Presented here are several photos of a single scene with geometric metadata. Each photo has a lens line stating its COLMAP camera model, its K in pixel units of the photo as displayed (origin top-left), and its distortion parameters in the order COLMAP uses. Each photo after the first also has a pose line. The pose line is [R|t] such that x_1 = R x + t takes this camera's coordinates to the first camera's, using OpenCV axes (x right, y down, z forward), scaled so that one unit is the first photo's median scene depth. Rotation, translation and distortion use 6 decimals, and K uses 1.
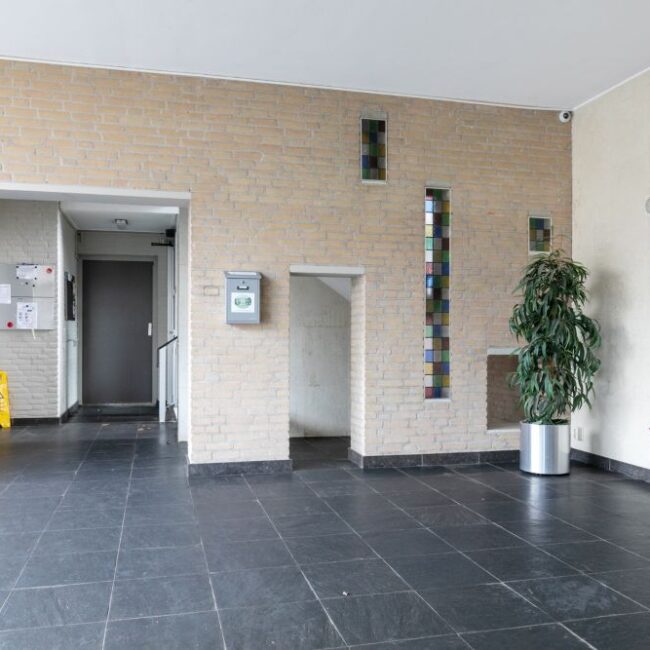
lens RADIAL K [[651.5, 0, 310.0], [0, 651.5, 325.8], [0, 0, 1]] dist [-0.004401, -0.004391]
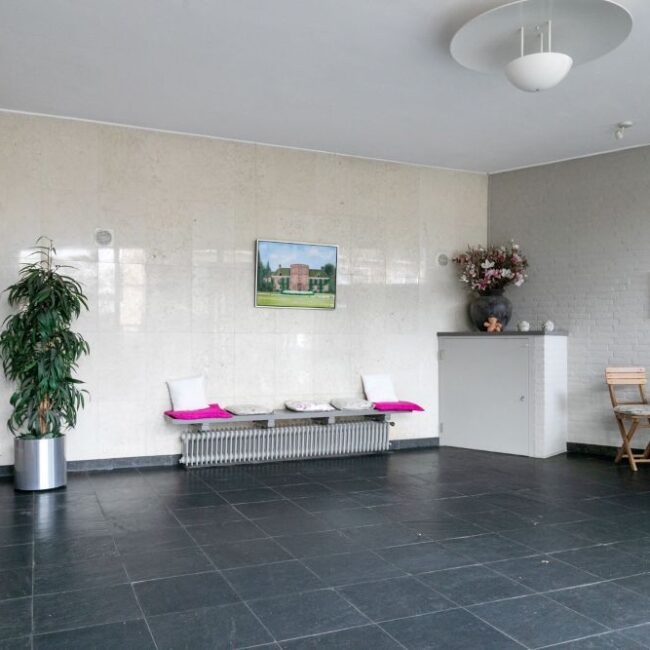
lens RADIAL K [[651.5, 0, 310.0], [0, 651.5, 325.8], [0, 0, 1]] dist [-0.004401, -0.004391]
pose [[-0.170597, 0.031448, 0.984839, -1.226531], [-0.017768, 0.999230, -0.034986, 0.017063], [-0.985181, -0.023467, -0.169907, 1.403903]]
